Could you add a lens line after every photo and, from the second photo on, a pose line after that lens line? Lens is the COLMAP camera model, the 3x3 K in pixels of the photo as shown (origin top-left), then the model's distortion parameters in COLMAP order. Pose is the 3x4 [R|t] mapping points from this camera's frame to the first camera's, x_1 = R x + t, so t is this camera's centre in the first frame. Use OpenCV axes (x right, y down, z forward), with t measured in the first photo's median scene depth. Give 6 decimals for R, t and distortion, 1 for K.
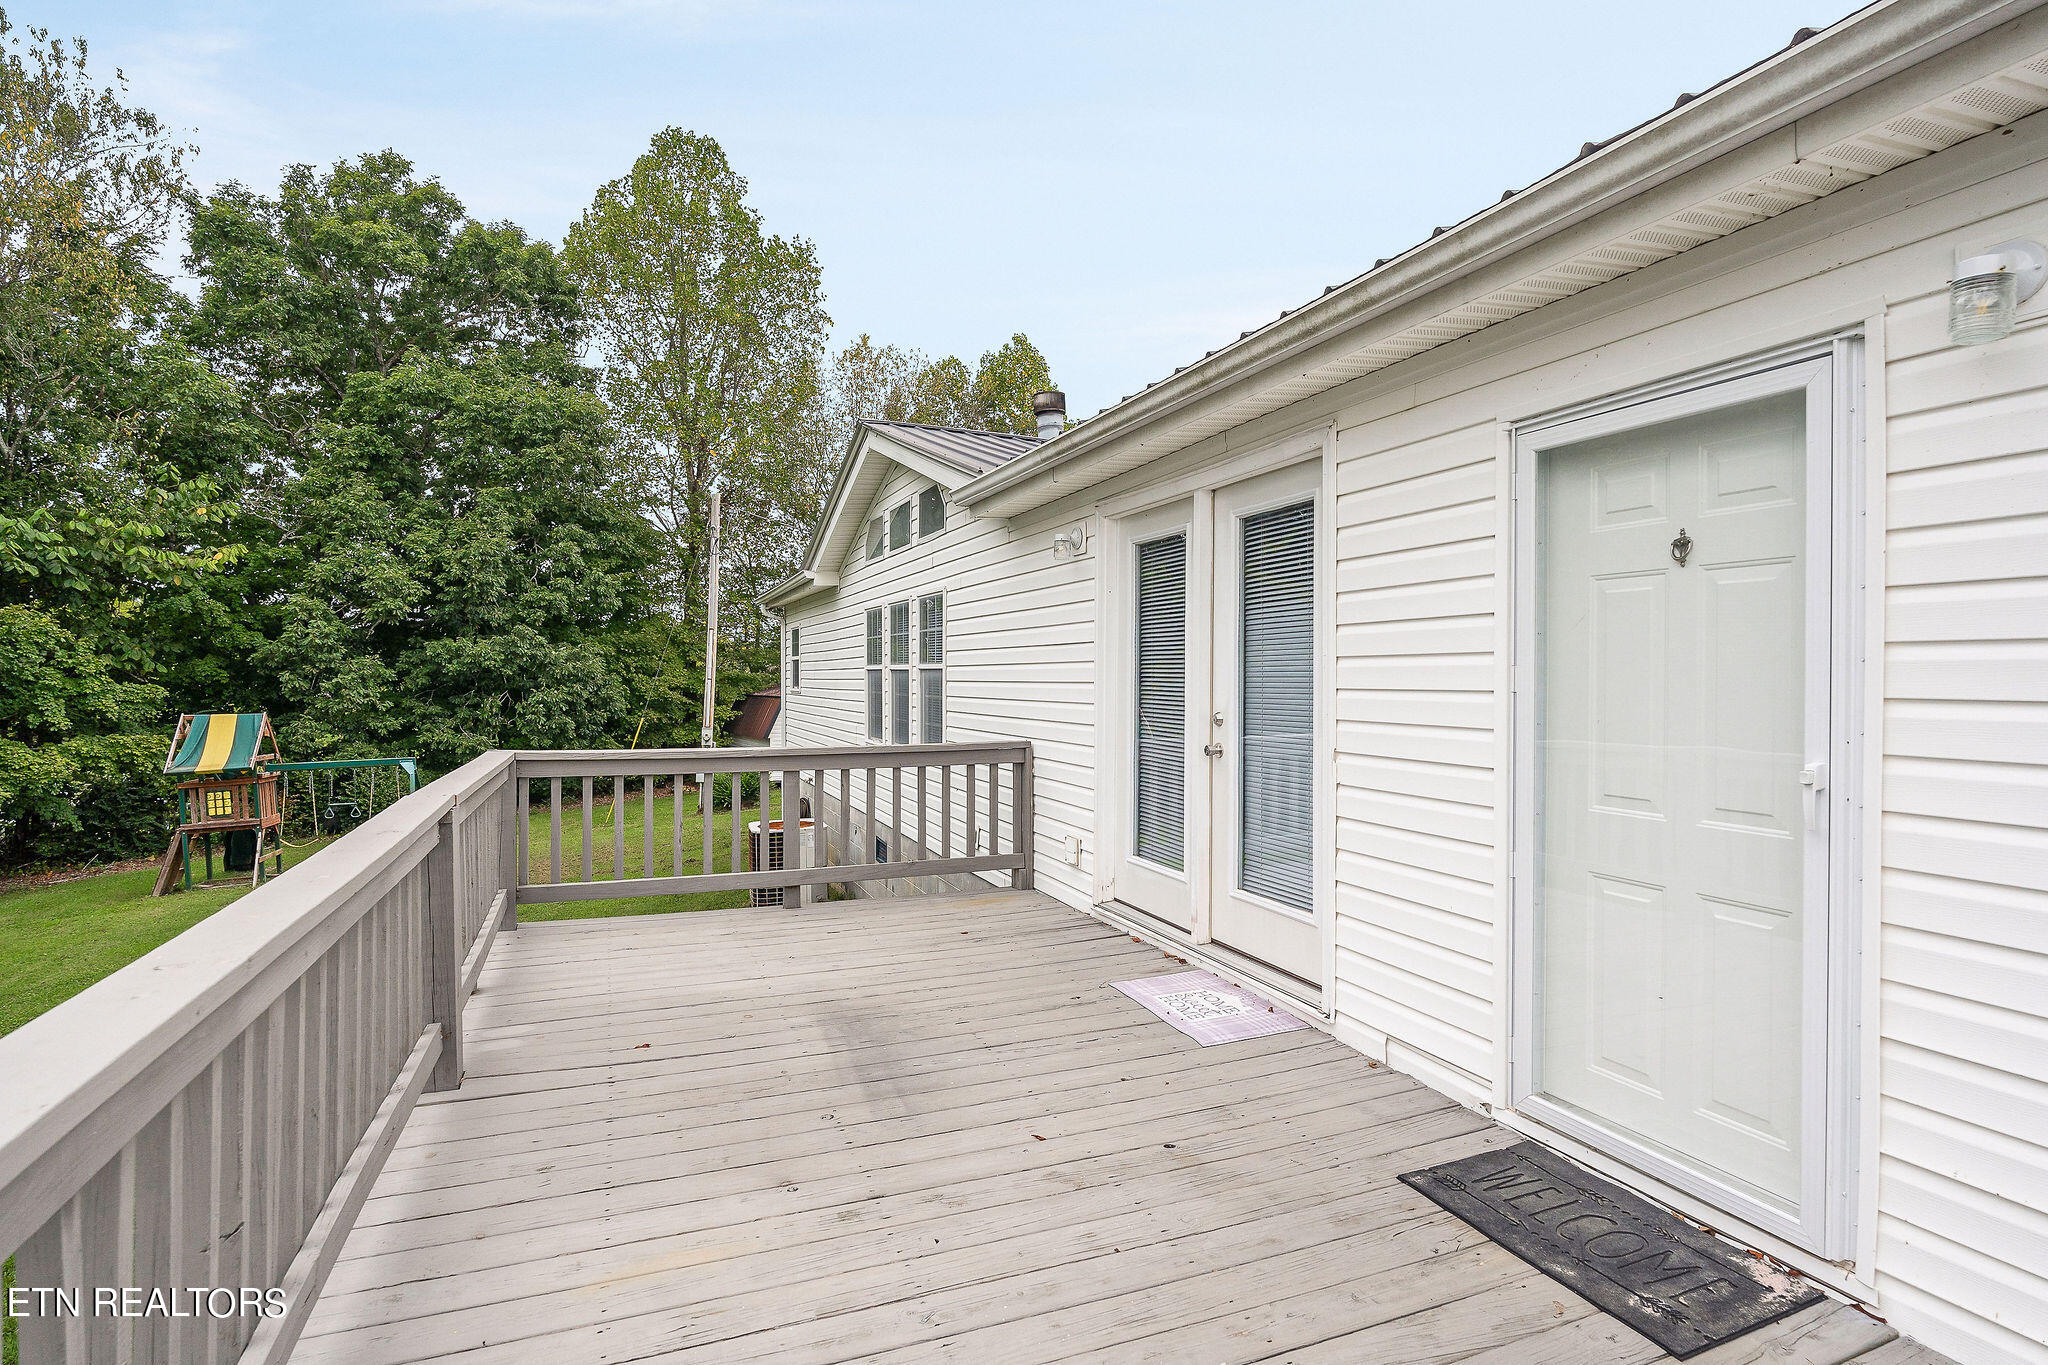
lens RADIAL K [[1025.3, 0, 1029.8], [0, 1025.3, 685.0], [0, 0, 1]] dist [-0.003076, -0.000927]
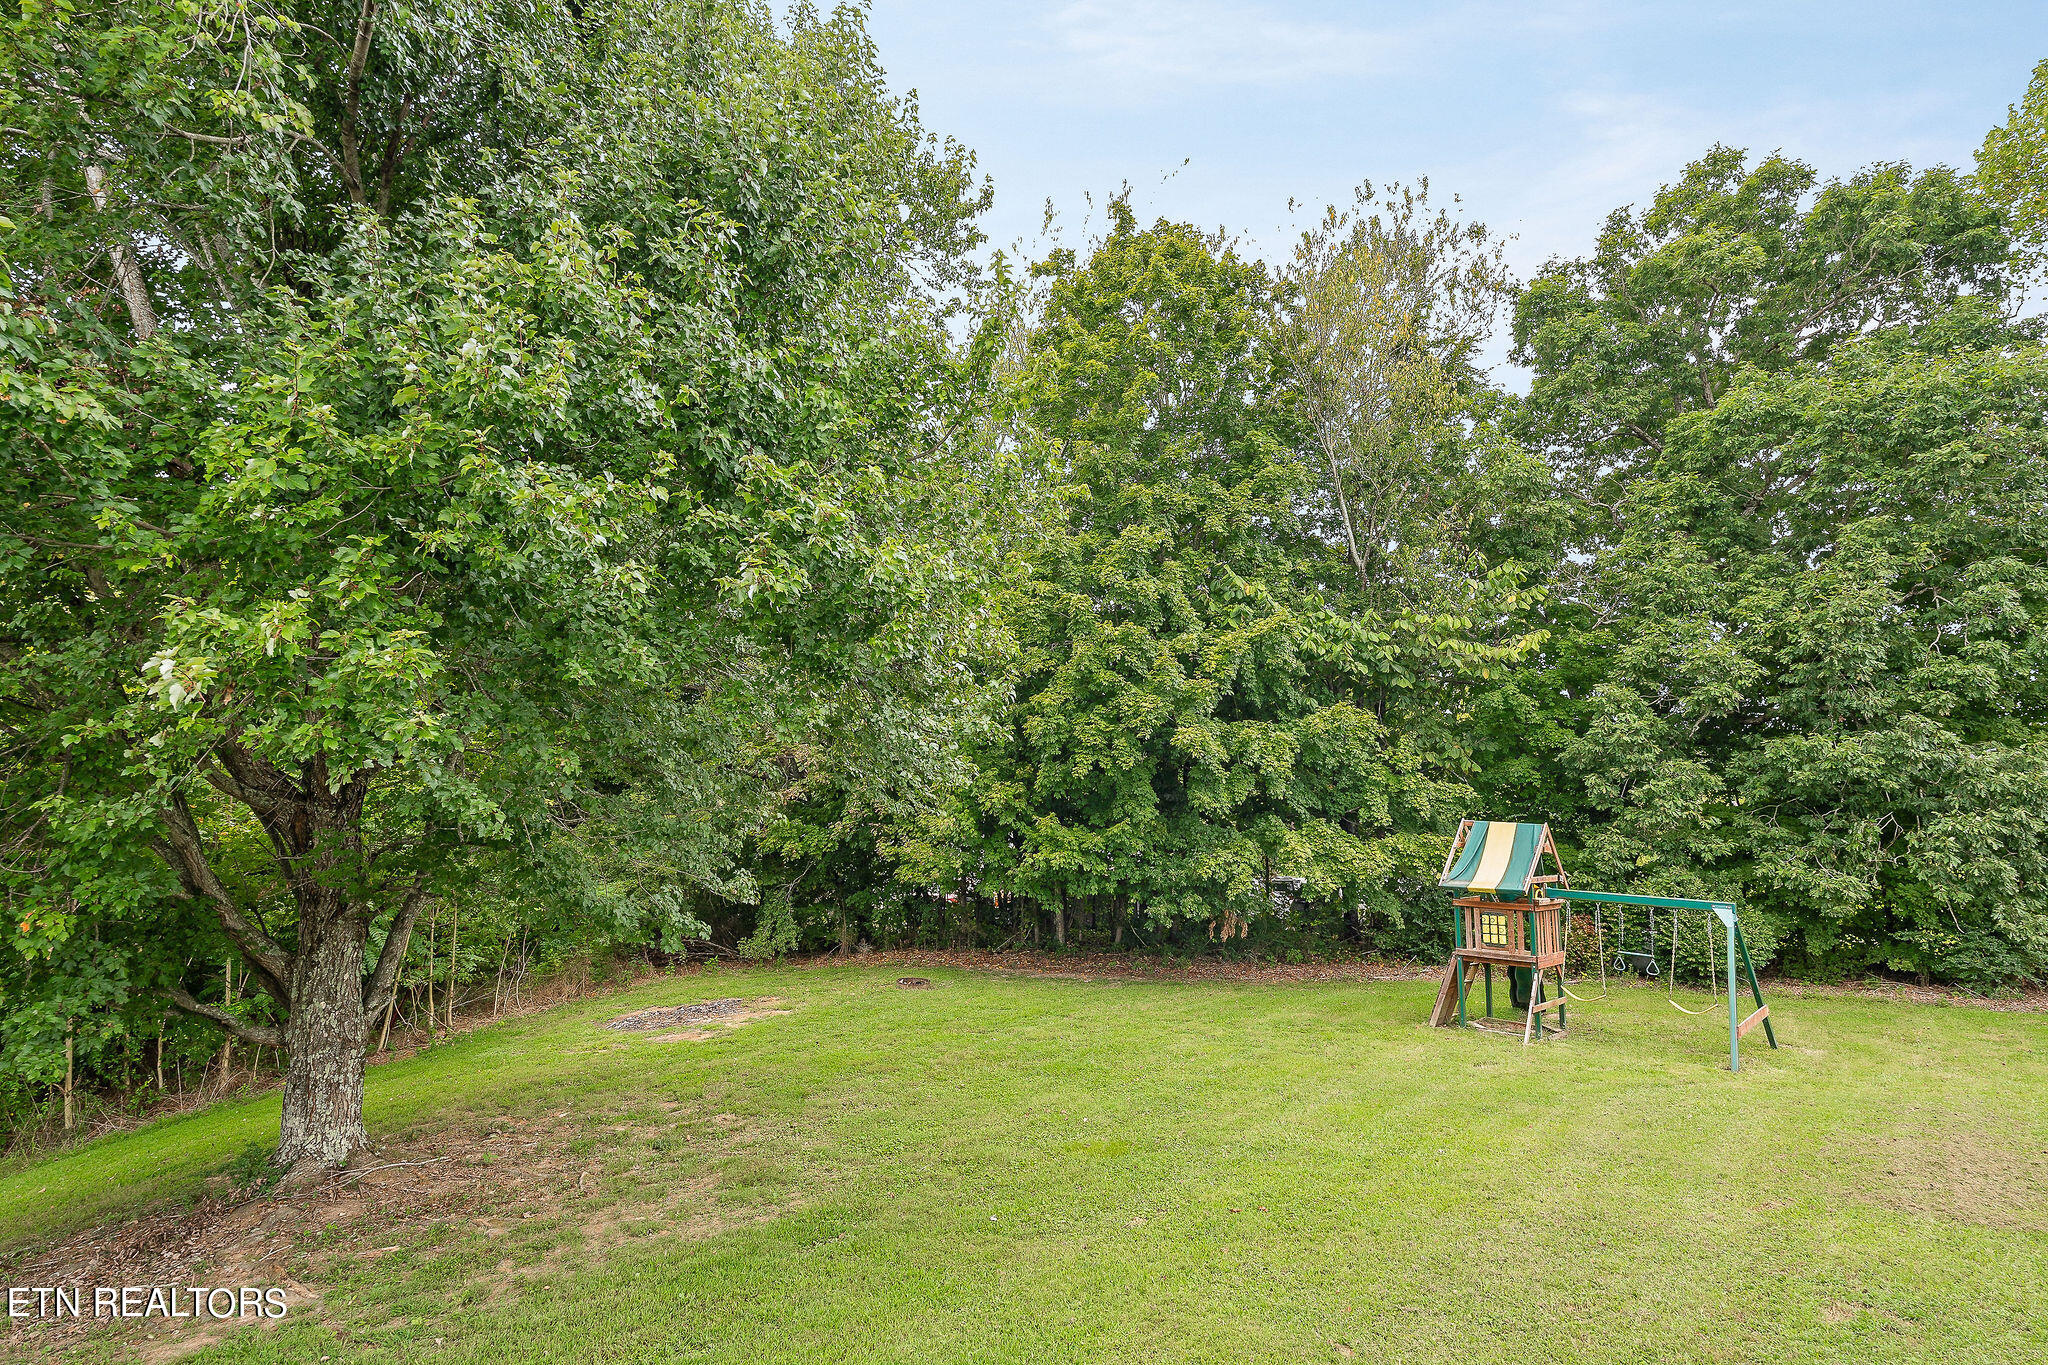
lens RADIAL K [[1073.8, 0, 1024.8], [0, 1073.8, 679.9], [0, 0, 1]] dist [-0.001480, 0.000006]
pose [[0.403609, -0.052723, -0.913411, -0.089368], [-0.044057, 0.996060, -0.076961, -0.001812], [0.913870, 0.071304, 0.399696, 0.187779]]
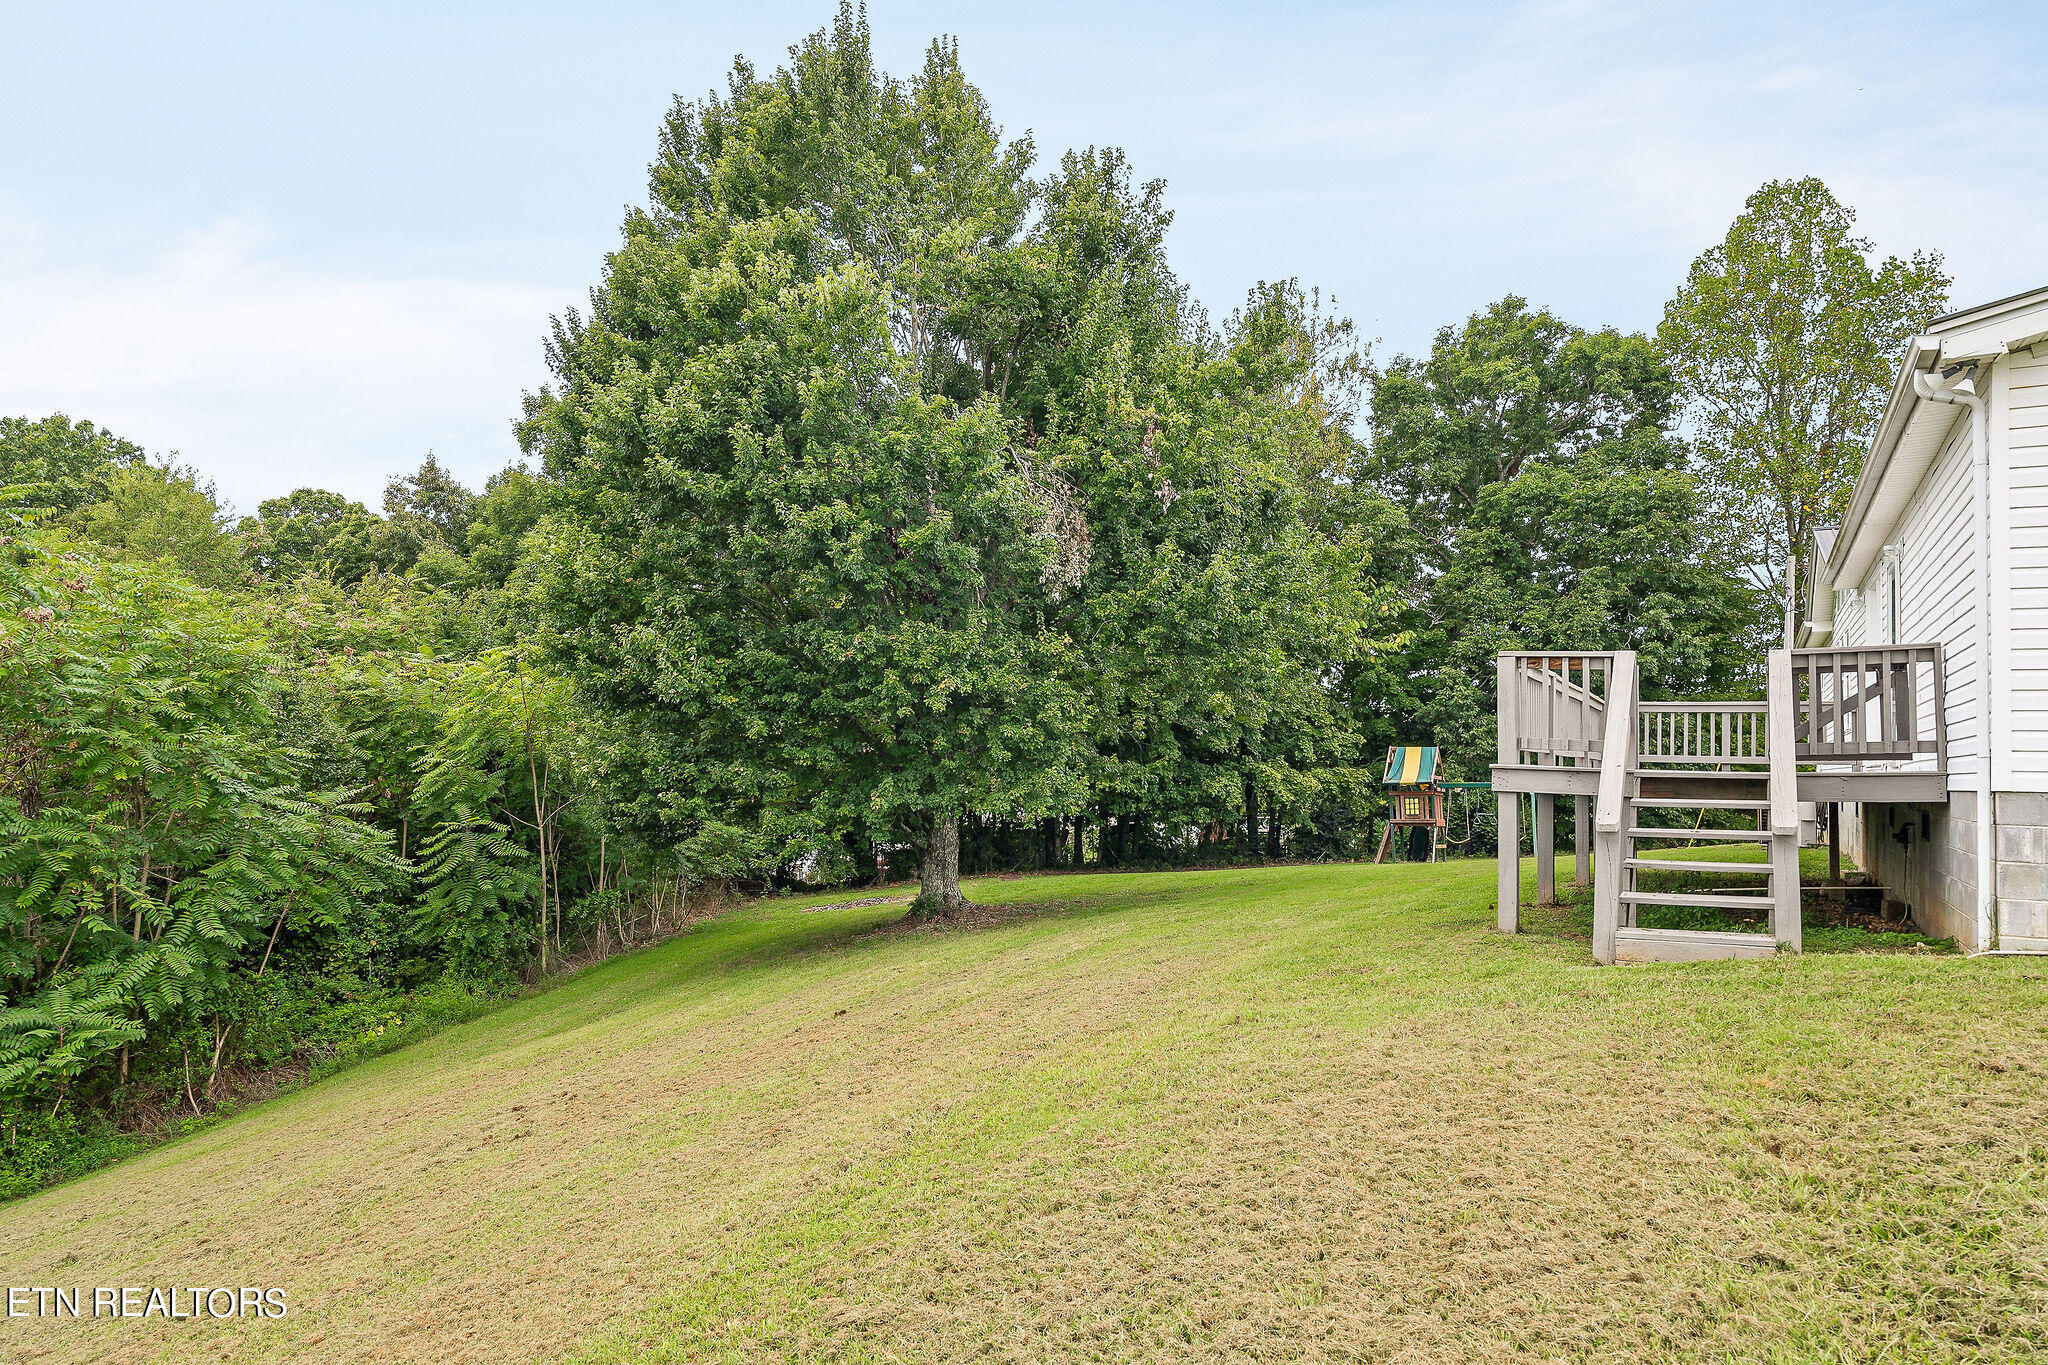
lens RADIAL K [[1320.1, 0, 1022.5], [0, 1320.1, 702.6], [0, 0, 1]] dist [-0.000457, -0.003624]
pose [[0.631399, -0.021997, -0.775146, 0.219291], [-0.027391, 0.998341, -0.050643, 0.051870], [0.774974, 0.053208, 0.629750, -0.424653]]
